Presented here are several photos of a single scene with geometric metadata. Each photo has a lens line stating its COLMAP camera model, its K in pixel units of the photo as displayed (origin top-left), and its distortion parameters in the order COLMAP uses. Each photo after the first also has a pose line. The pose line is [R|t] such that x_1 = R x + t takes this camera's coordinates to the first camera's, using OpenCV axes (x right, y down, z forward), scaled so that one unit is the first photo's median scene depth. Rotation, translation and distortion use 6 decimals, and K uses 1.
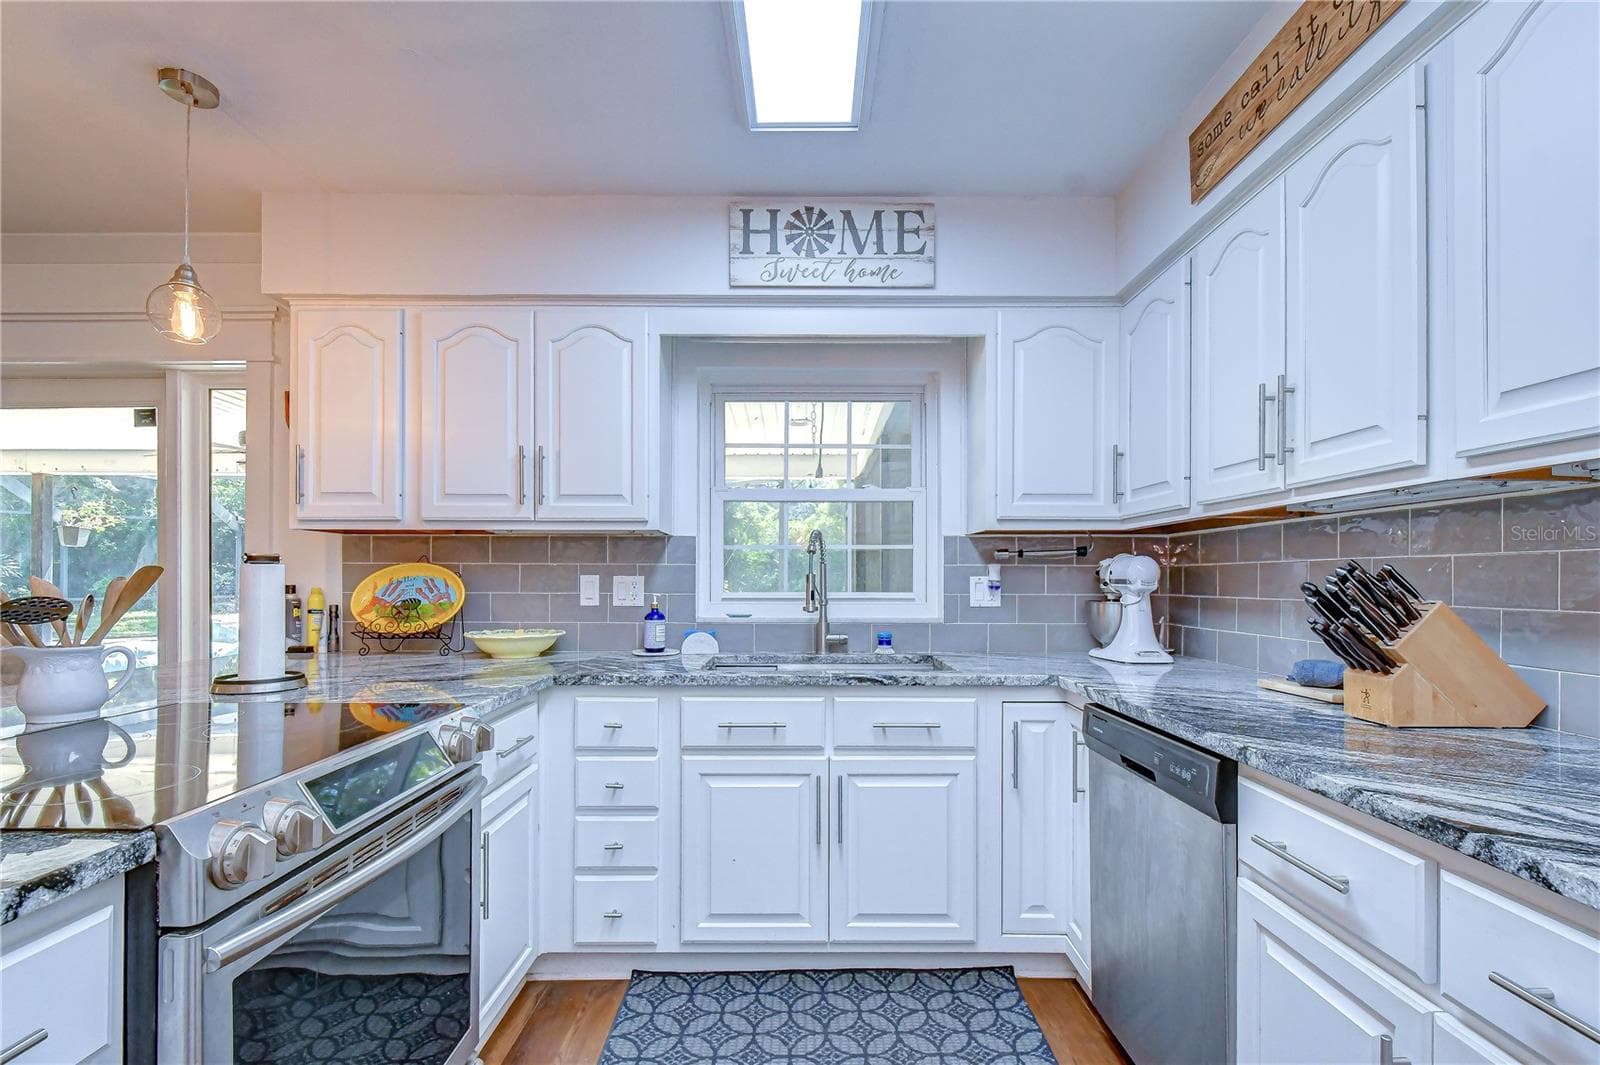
lens RADIAL K [[733.4, 0, 804.2], [0, 733.4, 578.1], [0, 0, 1]] dist [0.009175, 0.000684]
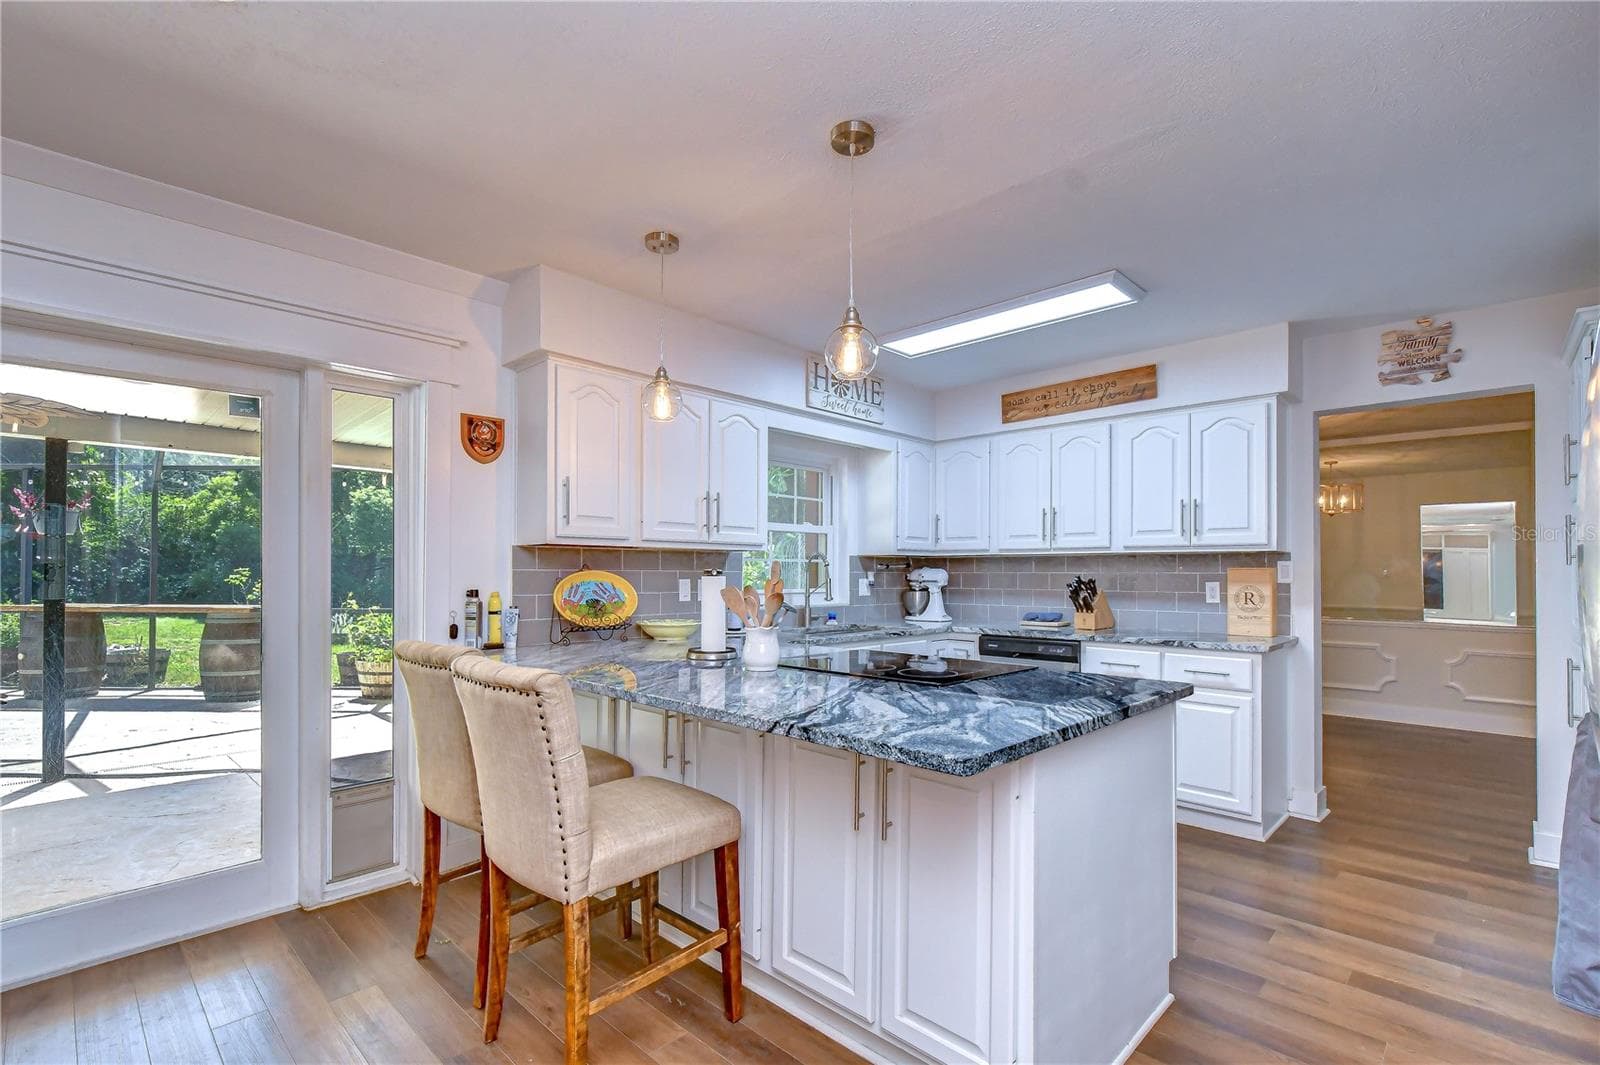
lens RADIAL K [[733.4, 0, 803.0], [0, 733.4, 566.4], [0, 0, 1]] dist [0.009175, 0.000684]
pose [[0.694717, 0.007397, 0.719246, -1.211947], [-0.003255, 0.999969, -0.007140, -0.020159], [-0.719276, 0.002619, 0.694719, -0.136455]]
